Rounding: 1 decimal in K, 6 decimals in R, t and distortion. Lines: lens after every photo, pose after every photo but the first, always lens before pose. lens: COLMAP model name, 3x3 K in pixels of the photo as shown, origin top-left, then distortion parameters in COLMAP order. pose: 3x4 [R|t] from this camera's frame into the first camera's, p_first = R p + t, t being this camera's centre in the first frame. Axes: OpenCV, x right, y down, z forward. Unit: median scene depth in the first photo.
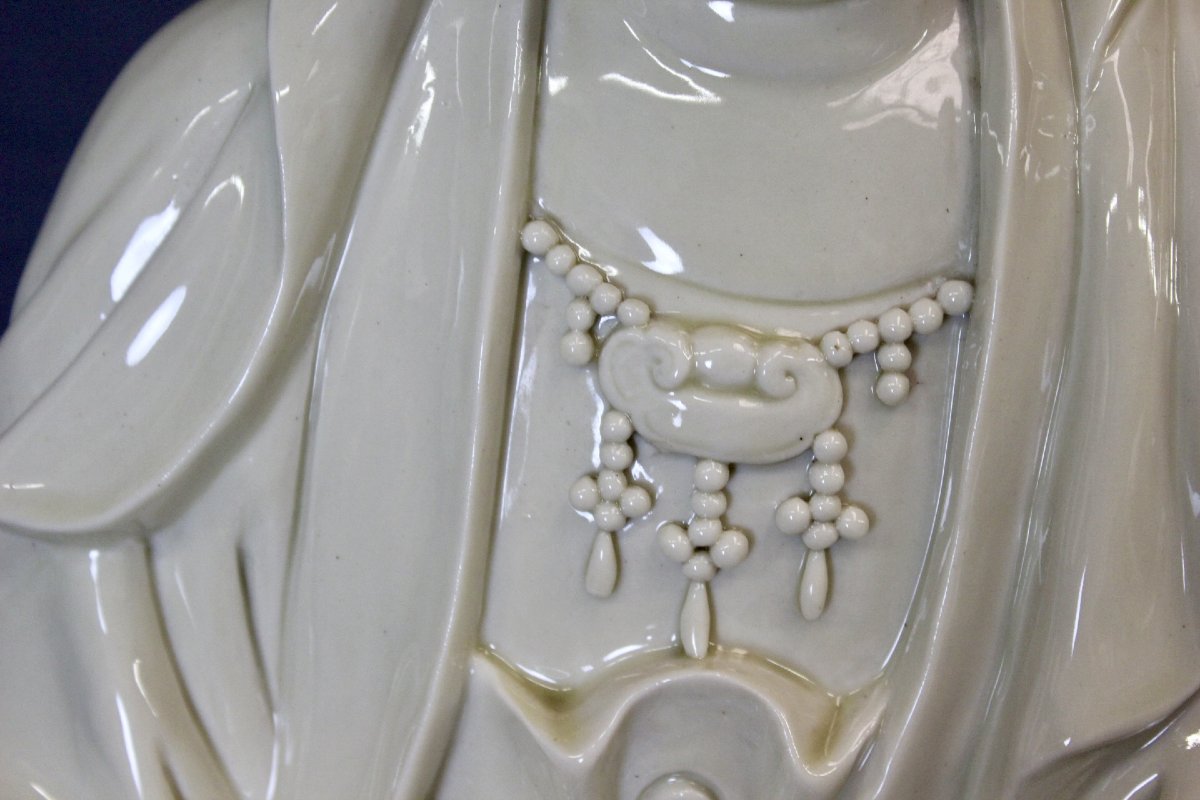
lens RADIAL K [[2541.8, 0, 603.2], [0, 2541.8, 399.4], [0, 0, 1]] dist [-0.112355, 0.000000]
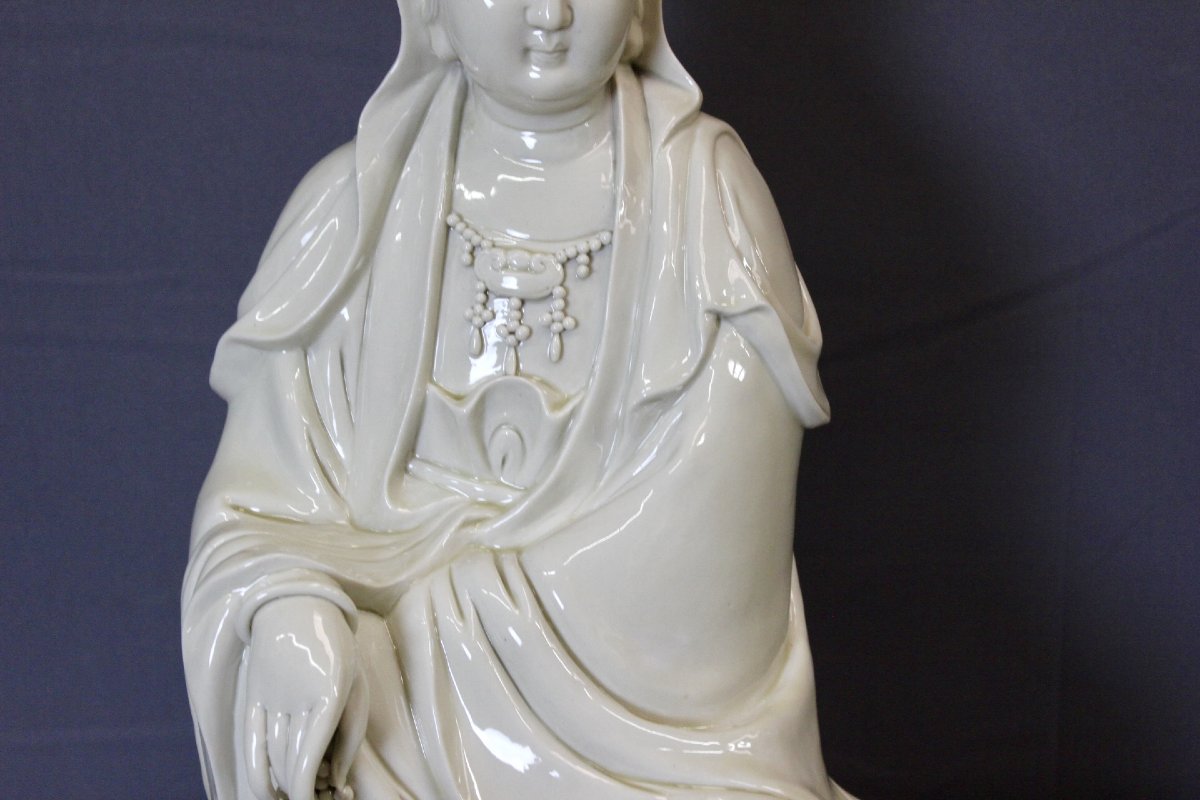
lens RADIAL K [[2169.3, 0, 578.3], [0, 2169.3, 419.1], [0, 0, 1]] dist [0.027620, 0.000000]
pose [[0.998332, -0.004117, -0.057581, 0.239520], [-0.007156, 0.980933, -0.194214, 0.590504], [0.057283, 0.194302, 0.979268, -1.207525]]
